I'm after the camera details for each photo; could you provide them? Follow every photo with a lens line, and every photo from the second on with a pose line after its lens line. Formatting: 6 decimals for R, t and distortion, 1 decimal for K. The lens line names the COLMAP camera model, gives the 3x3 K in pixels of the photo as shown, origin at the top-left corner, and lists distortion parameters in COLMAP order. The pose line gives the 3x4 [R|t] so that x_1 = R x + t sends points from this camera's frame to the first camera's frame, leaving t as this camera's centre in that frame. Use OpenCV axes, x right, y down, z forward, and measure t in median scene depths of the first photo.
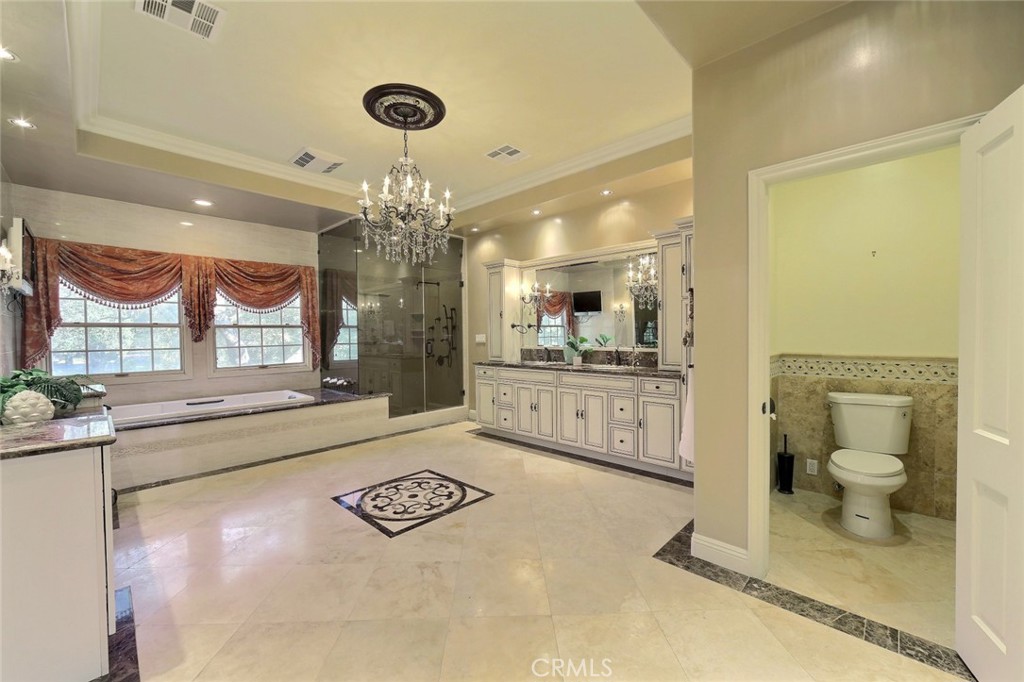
lens RADIAL K [[403.3, 0, 511.0], [0, 403.3, 341.1], [0, 0, 1]] dist [-0.007785, -0.000088]
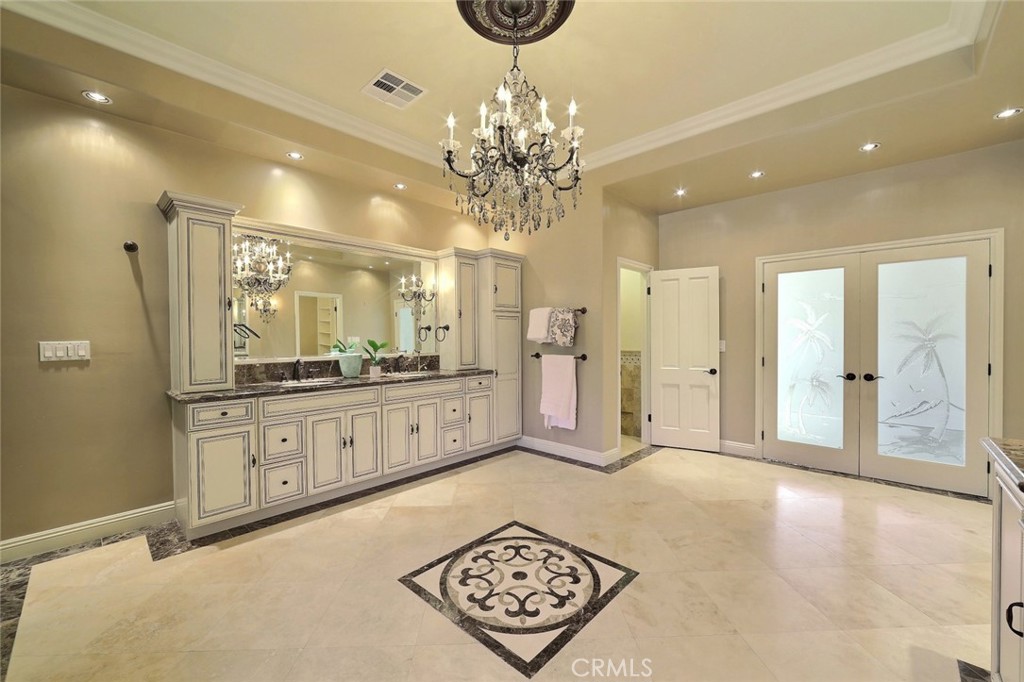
lens RADIAL K [[403.3, 0, 510.9], [0, 403.3, 341.5], [0, 0, 1]] dist [-0.007785, -0.000088]
pose [[-0.008739, -0.000795, 0.999961, -0.862793], [0.024957, 0.999688, 0.001013, -0.008171], [-0.999650, 0.024965, -0.008716, 0.949974]]
